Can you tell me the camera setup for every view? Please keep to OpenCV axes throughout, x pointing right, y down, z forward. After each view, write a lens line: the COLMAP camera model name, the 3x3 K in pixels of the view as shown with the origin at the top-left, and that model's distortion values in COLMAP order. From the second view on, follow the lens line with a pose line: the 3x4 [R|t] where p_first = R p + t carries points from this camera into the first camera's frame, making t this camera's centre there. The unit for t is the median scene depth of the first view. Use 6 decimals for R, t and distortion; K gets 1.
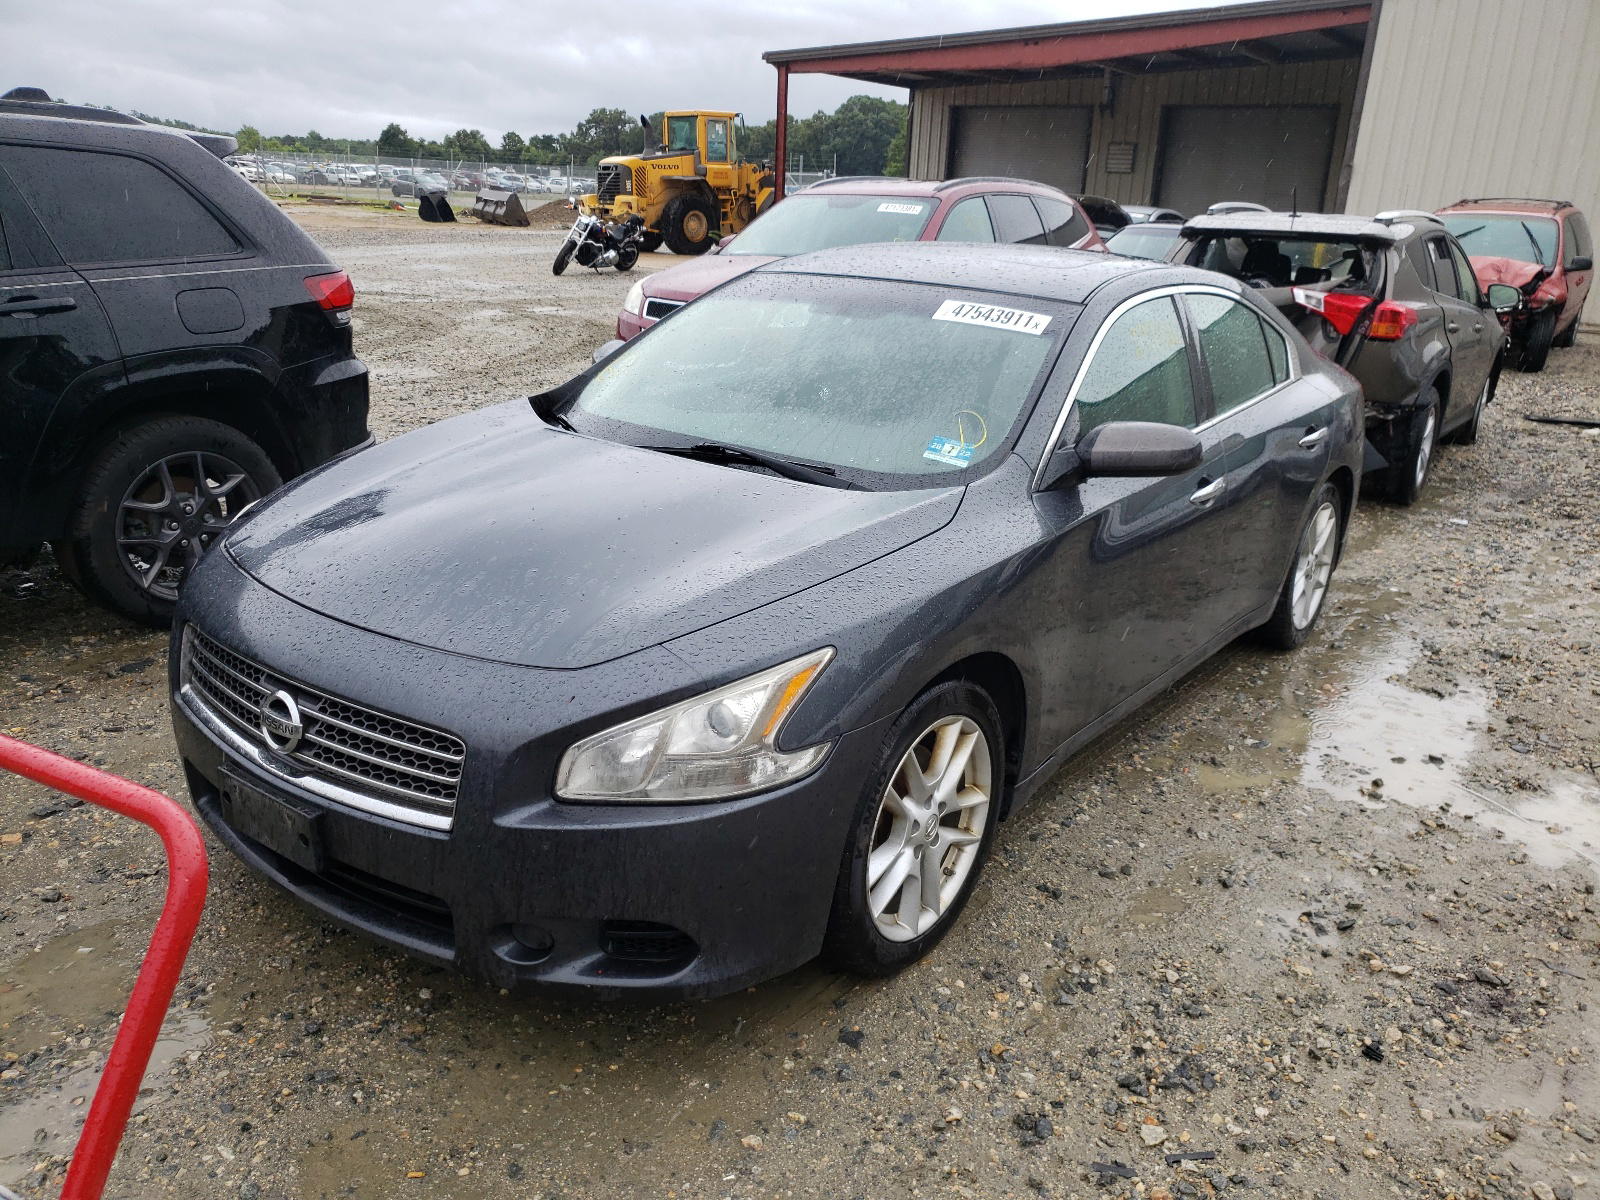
lens RADIAL K [[1197.0, 0, 800.0], [0, 1197.0, 600.0], [0, 0, 1]] dist [0.022851, -0.008349]
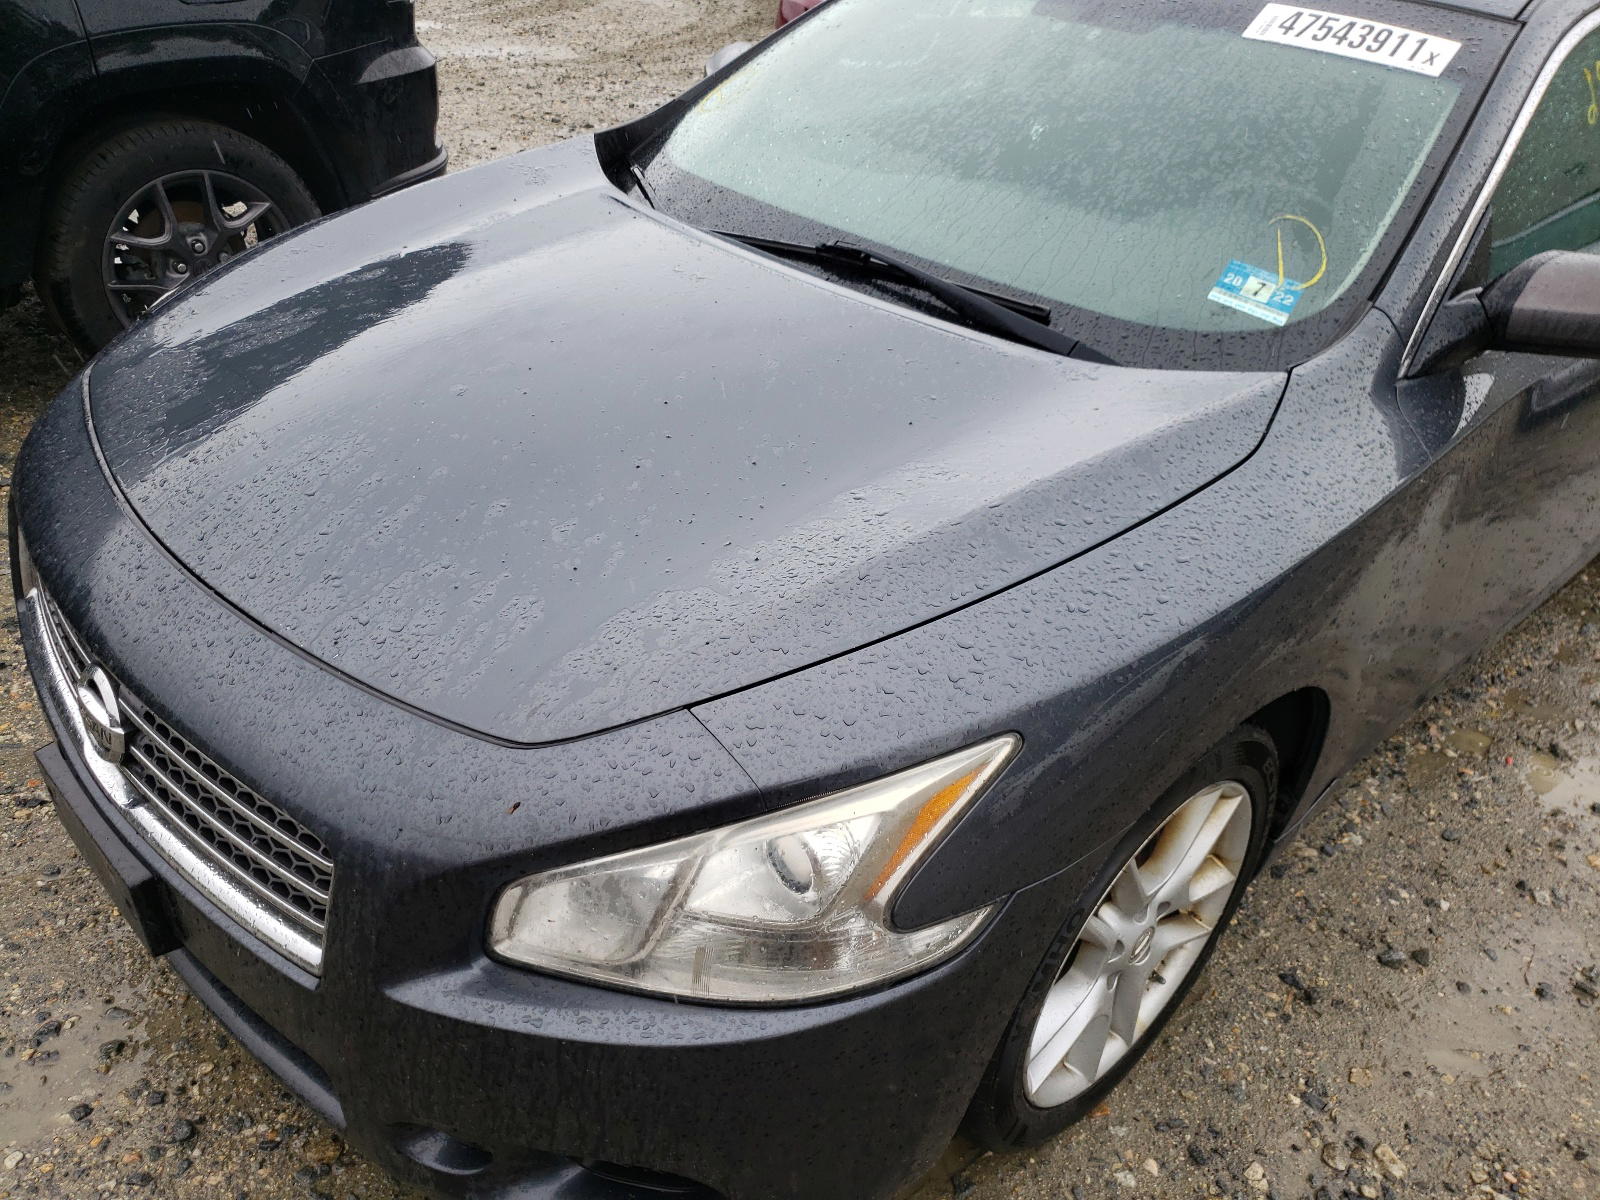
lens RADIAL K [[1154.0, 0, 794.2], [0, 1154.0, 563.0], [0, 0, 1]] dist [-0.007251, 0.036872]
pose [[0.986131, 0.104783, -0.128707, -0.007985], [-0.072379, 0.969385, 0.234636, -0.101910], [0.149352, -0.222066, 0.963525, 0.362022]]
